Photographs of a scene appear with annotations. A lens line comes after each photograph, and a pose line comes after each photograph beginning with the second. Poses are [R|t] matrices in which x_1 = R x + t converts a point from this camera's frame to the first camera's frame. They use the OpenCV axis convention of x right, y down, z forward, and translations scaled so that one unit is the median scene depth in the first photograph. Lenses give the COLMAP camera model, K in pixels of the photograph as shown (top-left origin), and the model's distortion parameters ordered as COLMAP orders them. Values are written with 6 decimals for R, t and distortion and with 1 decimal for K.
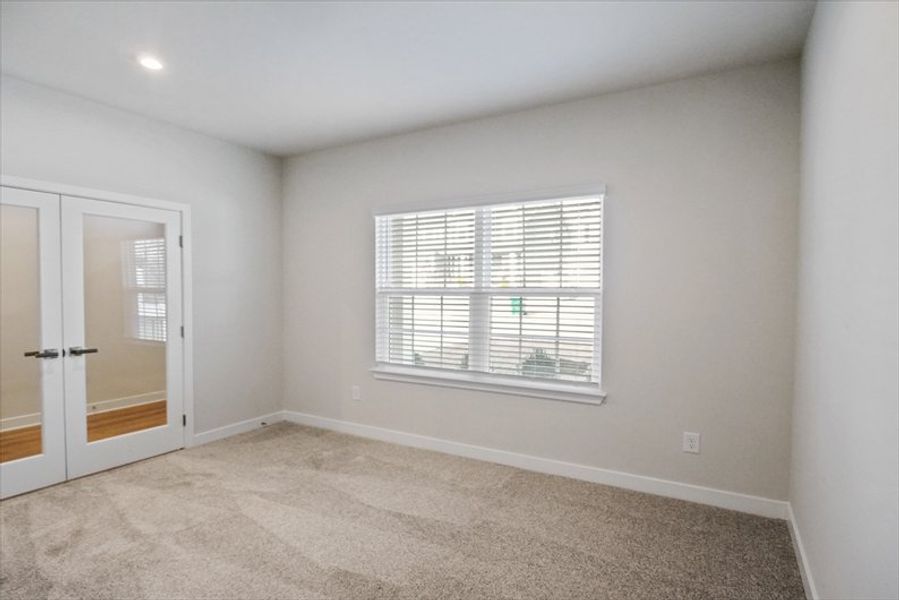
lens RADIAL K [[483.2, 0, 445.4], [0, 483.2, 311.2], [0, 0, 1]] dist [-0.007374, -0.002500]
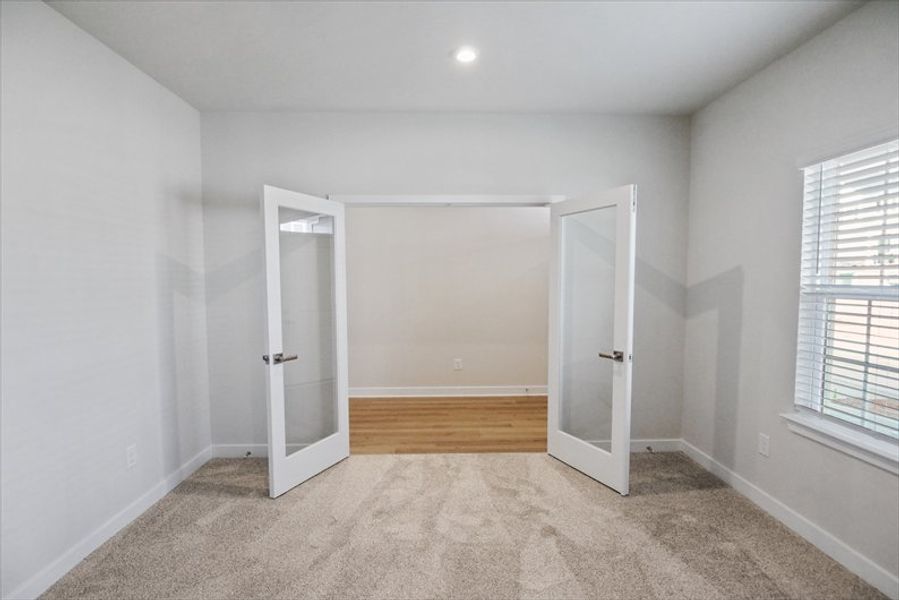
lens RADIAL K [[483.2, 0, 445.4], [0, 483.2, 311.2], [0, 0, 1]] dist [-0.007374, -0.002500]
pose [[0.525185, 0.051193, -0.849447, 0.143408], [-0.033836, 0.998656, 0.039266, -0.024959], [0.850315, 0.008120, 0.526212, 0.299664]]
